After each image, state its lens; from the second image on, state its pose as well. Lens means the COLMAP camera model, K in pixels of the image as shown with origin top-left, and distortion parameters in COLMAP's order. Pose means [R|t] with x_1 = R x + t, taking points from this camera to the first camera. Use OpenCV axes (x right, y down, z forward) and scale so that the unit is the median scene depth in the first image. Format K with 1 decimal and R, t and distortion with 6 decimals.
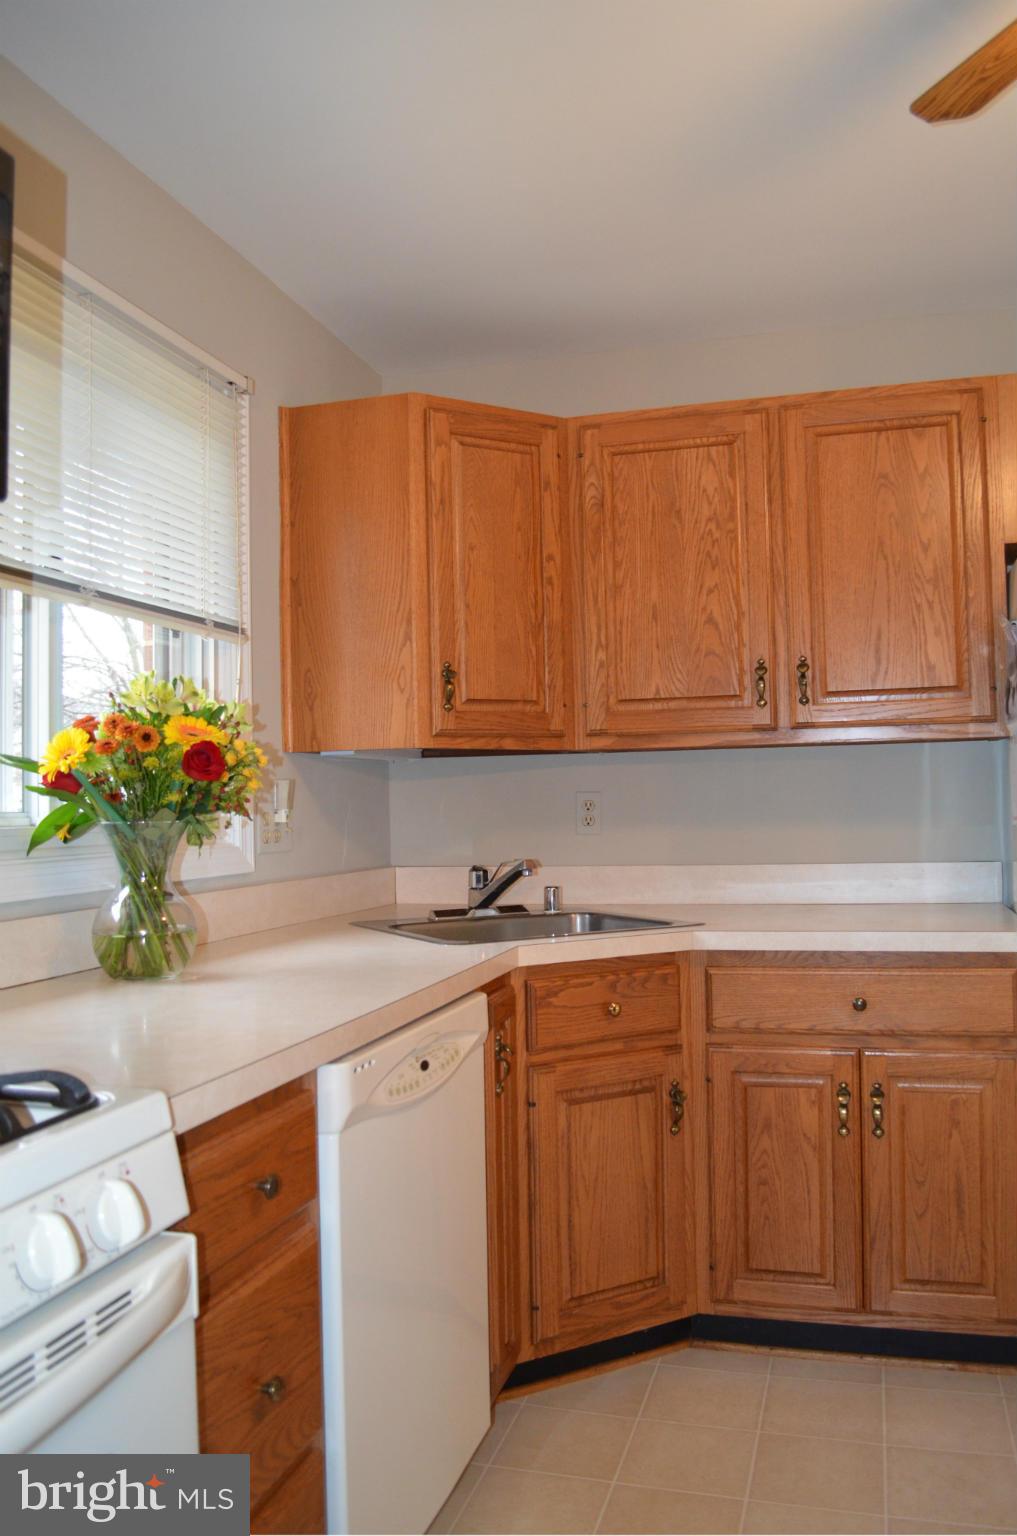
lens RADIAL K [[1201.1, 0, 524.5], [0, 1201.1, 765.4], [0, 0, 1]] dist [-0.085996, 0.016854]
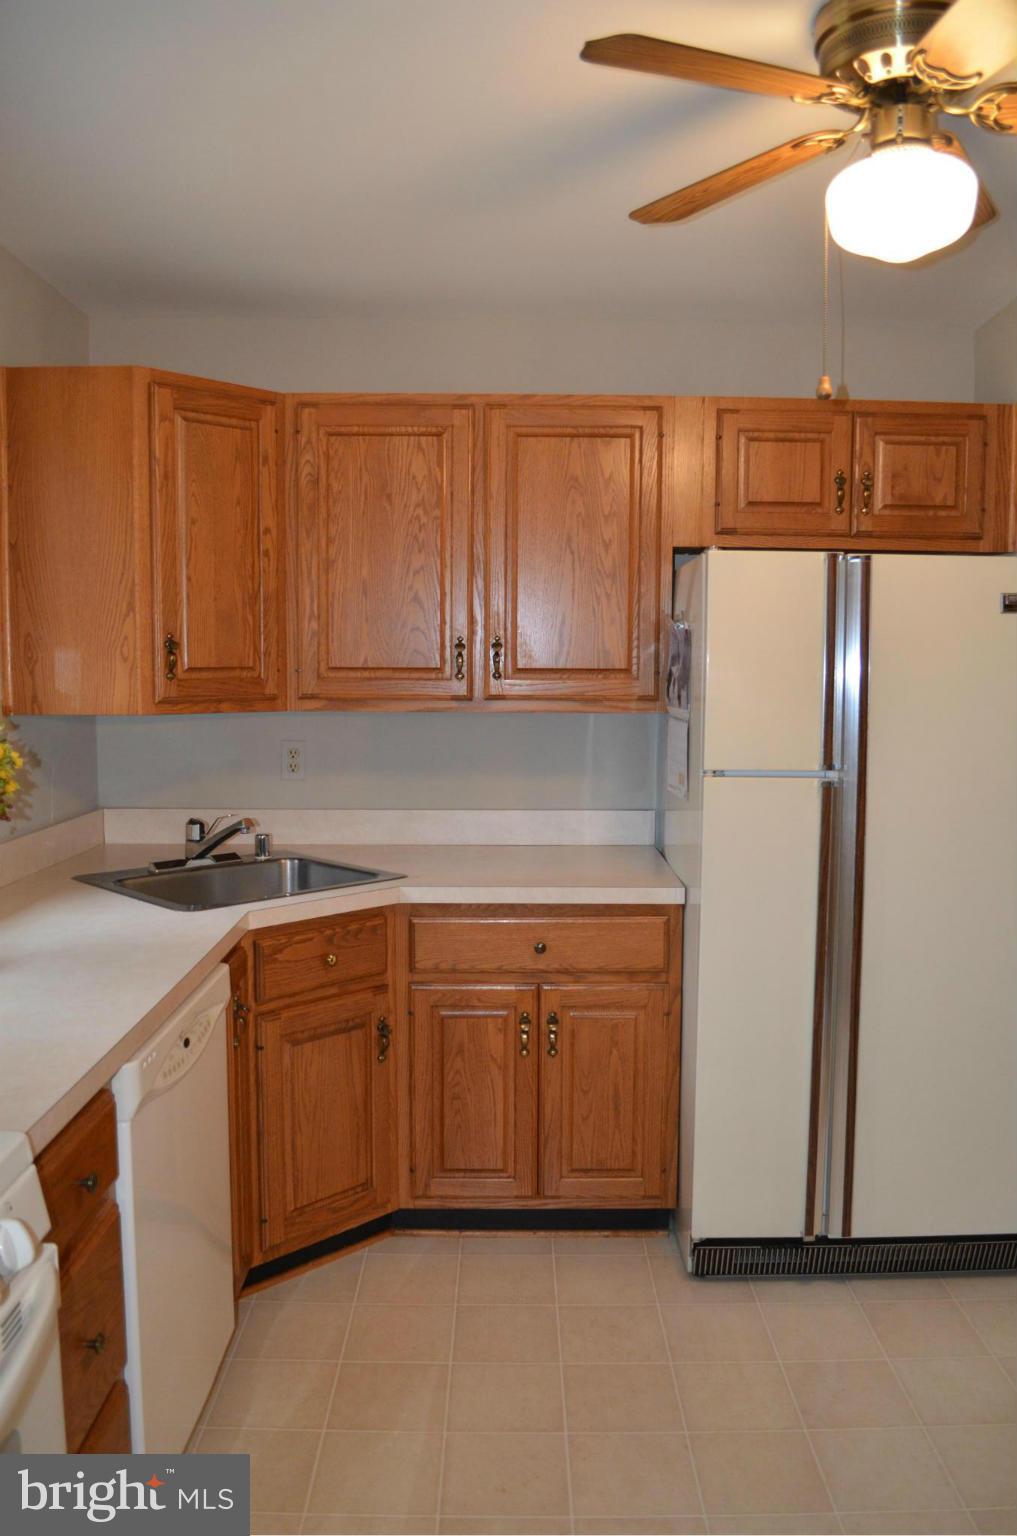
lens RADIAL K [[1201.1, 0, 524.5], [0, 1201.1, 765.4], [0, 0, 1]] dist [-0.085996, 0.016854]
pose [[0.958207, 0.000506, 0.286074, -0.070980], [-0.034478, 0.992913, 0.113728, -0.109642], [-0.283990, -0.118839, 0.951434, -0.102668]]
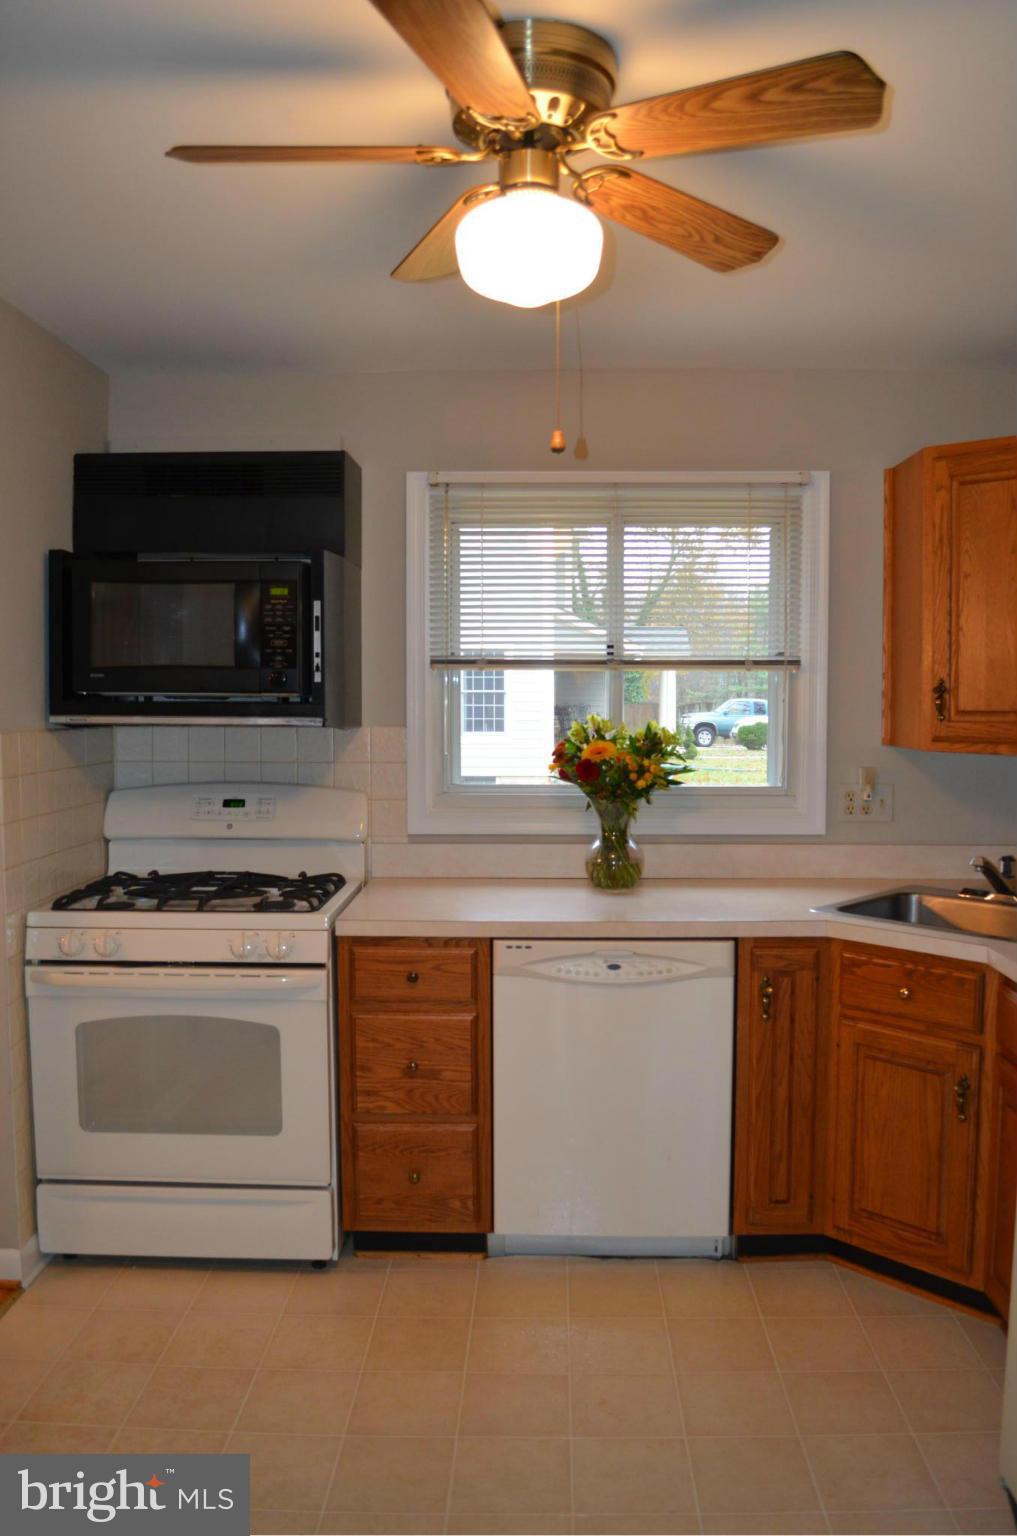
lens RADIAL K [[1201.1, 0, 524.5], [0, 1201.1, 765.4], [0, 0, 1]] dist [-0.085996, 0.016854]
pose [[0.250813, 0.083404, -0.964436, 1.045183], [0.023220, 0.995477, 0.092127, -0.129160], [0.967757, -0.045500, 0.247742, 0.345968]]
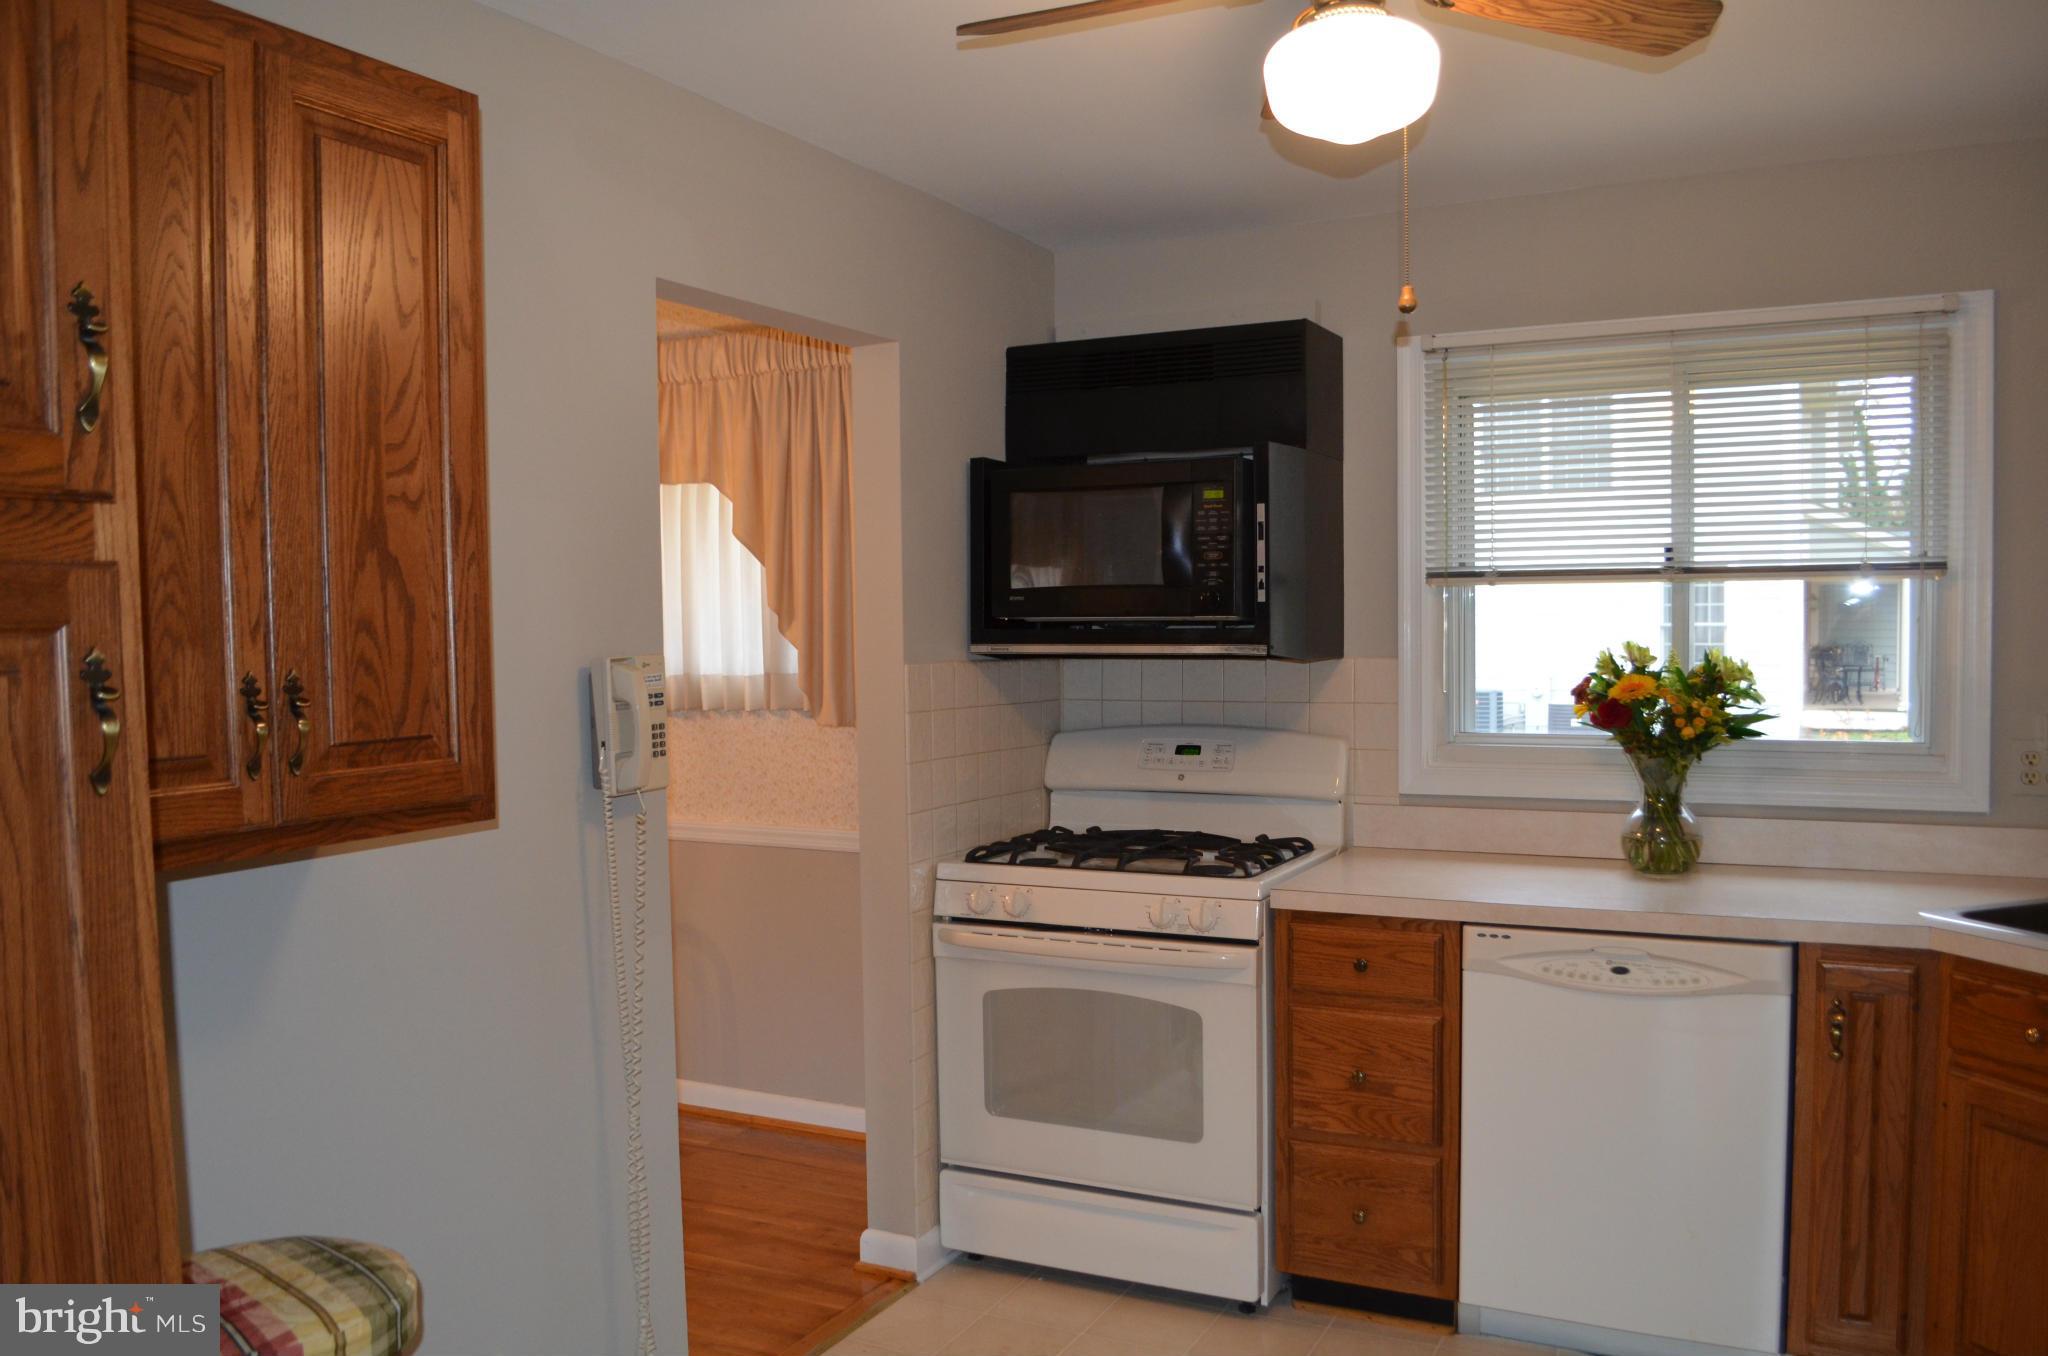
lens RADIAL K [[1601.5, 0, 1038.8], [0, 1601.5, 713.3], [0, 0, 1]] dist [-0.085996, 0.016854]
pose [[-0.194338, 0.074282, -0.978118, 1.171597], [0.045611, 0.996734, 0.066634, -0.110542], [0.979874, -0.031663, -0.197091, 0.529181]]
